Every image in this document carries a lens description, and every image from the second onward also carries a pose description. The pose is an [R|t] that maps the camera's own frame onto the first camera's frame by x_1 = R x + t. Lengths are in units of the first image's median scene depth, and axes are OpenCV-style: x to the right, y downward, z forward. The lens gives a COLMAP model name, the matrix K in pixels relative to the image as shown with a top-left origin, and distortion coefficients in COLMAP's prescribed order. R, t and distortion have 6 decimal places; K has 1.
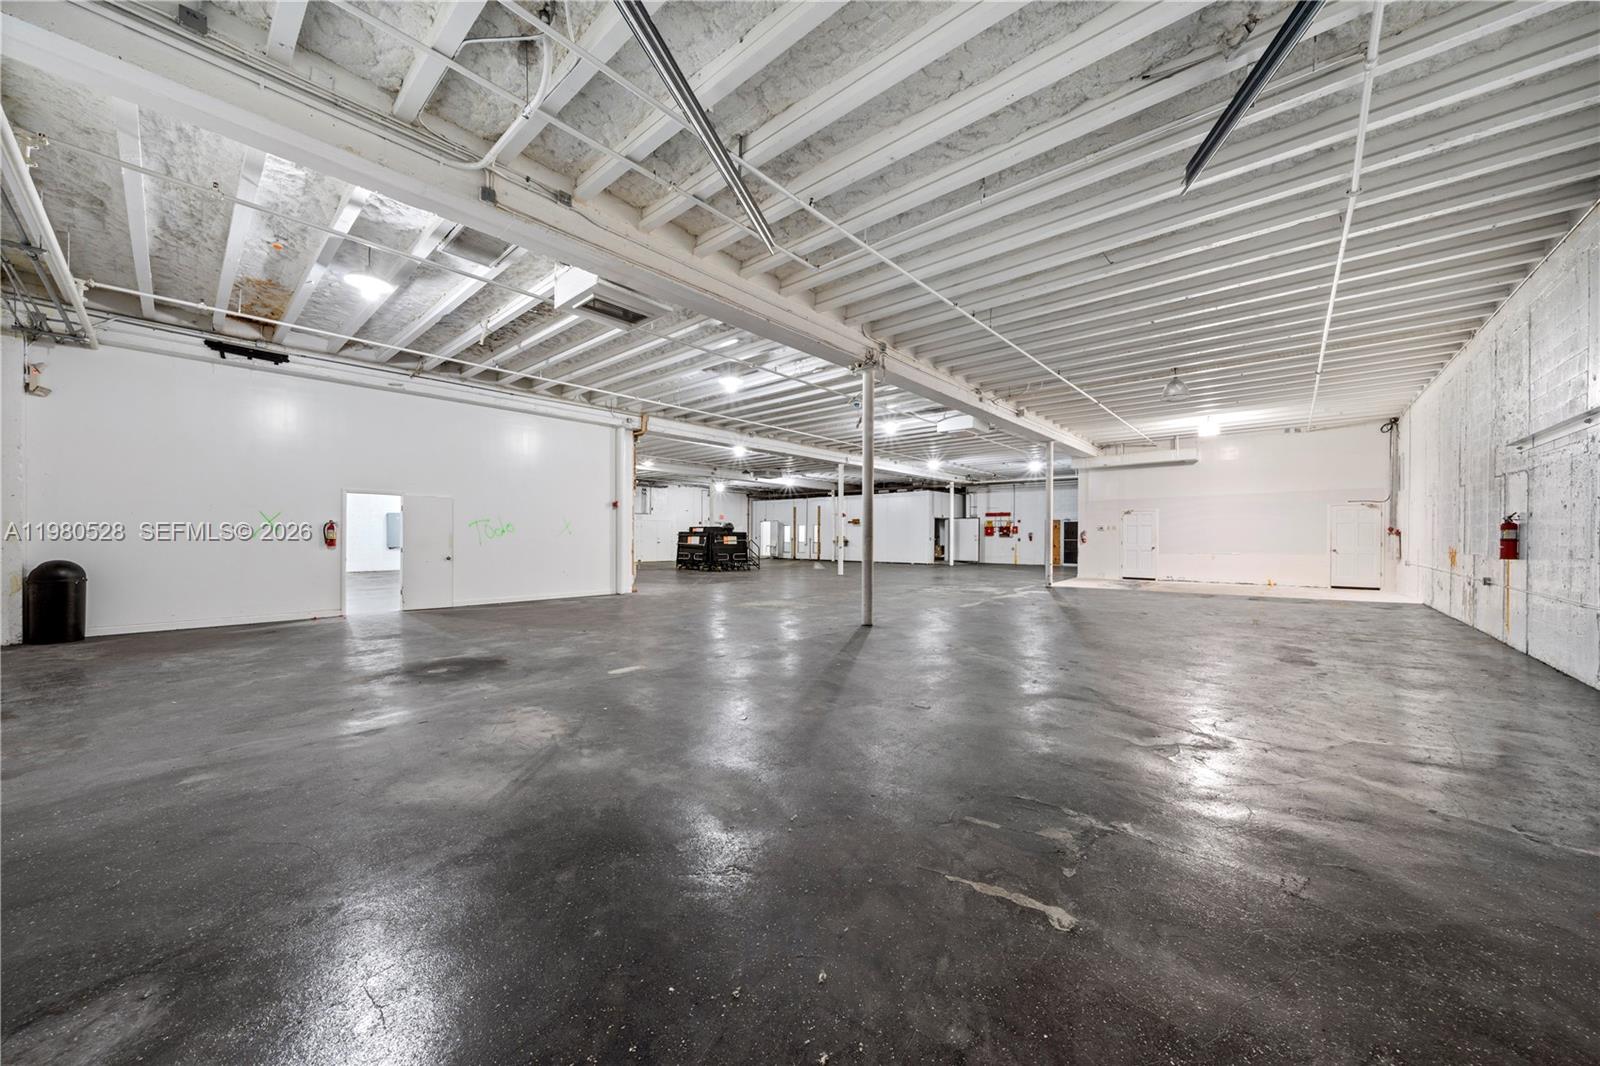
lens RADIAL K [[544.4, 0, 804.1], [0, 544.4, 537.6], [0, 0, 1]] dist [-0.008296, 0.000282]
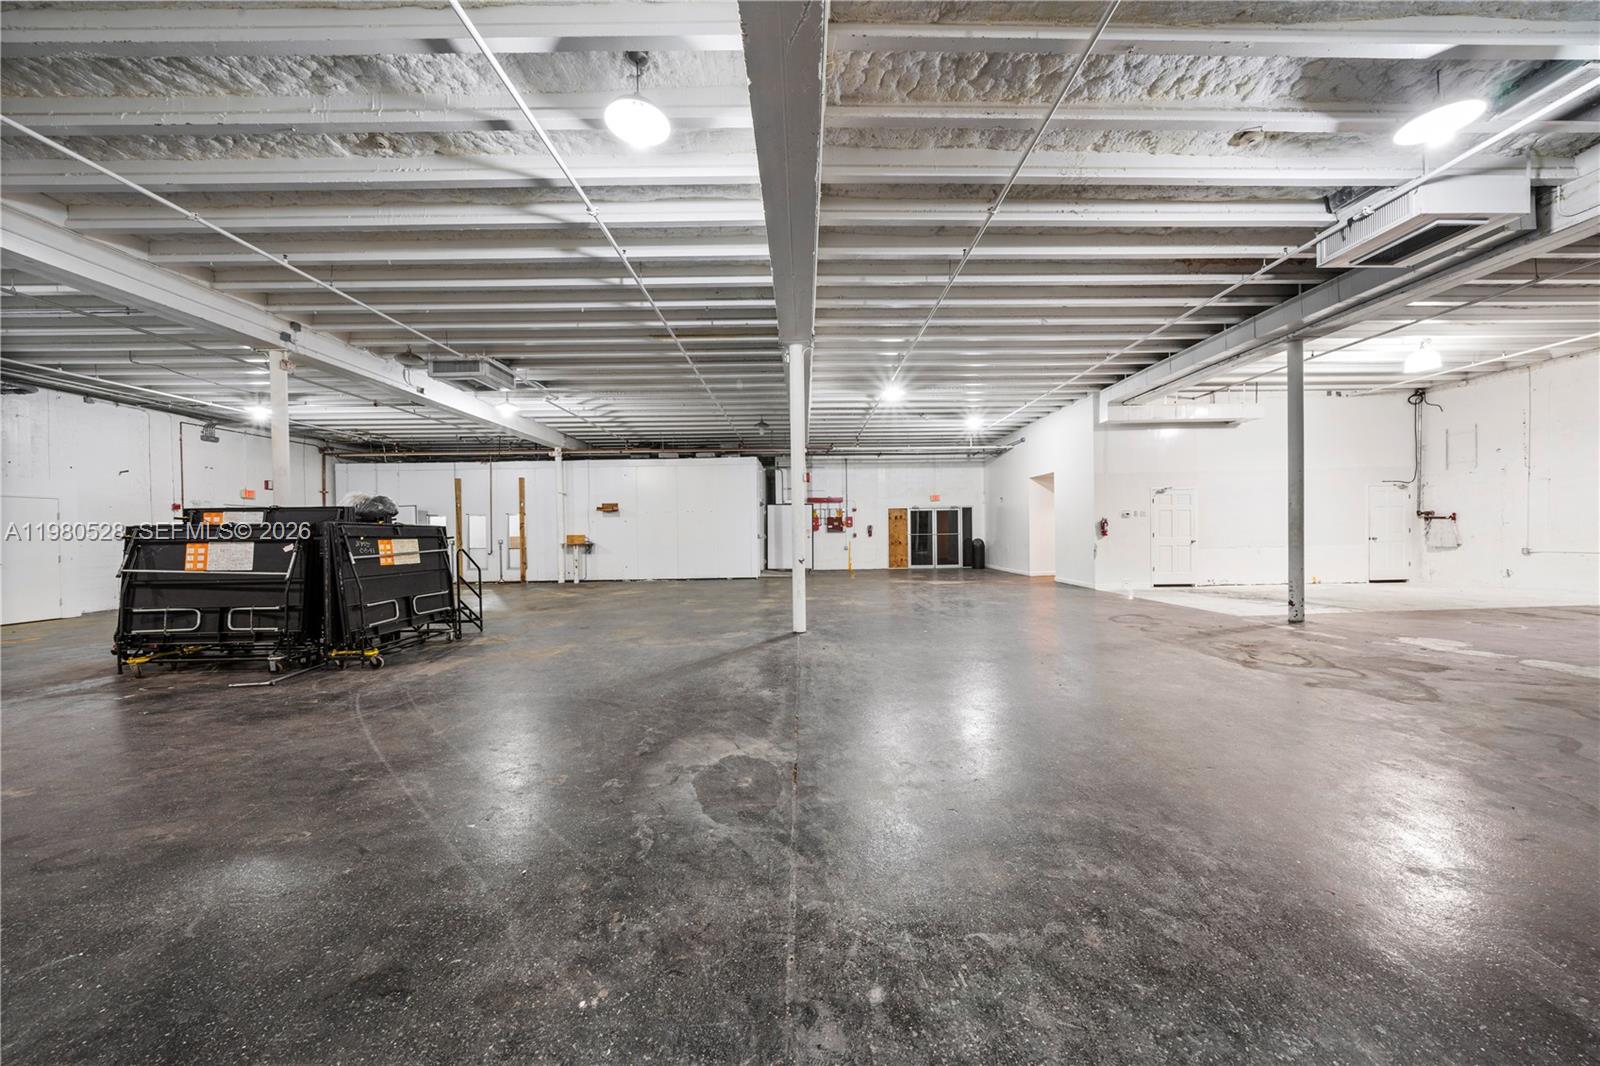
lens RADIAL K [[544.4, 0, 804.1], [0, 544.4, 537.6], [0, 0, 1]] dist [-0.008296, 0.000282]
pose [[0.747975, -0.020371, 0.663414, -0.135980], [0.019204, 0.999775, 0.009046, -0.001159], [-0.663449, 0.005974, 0.748198, 0.510636]]
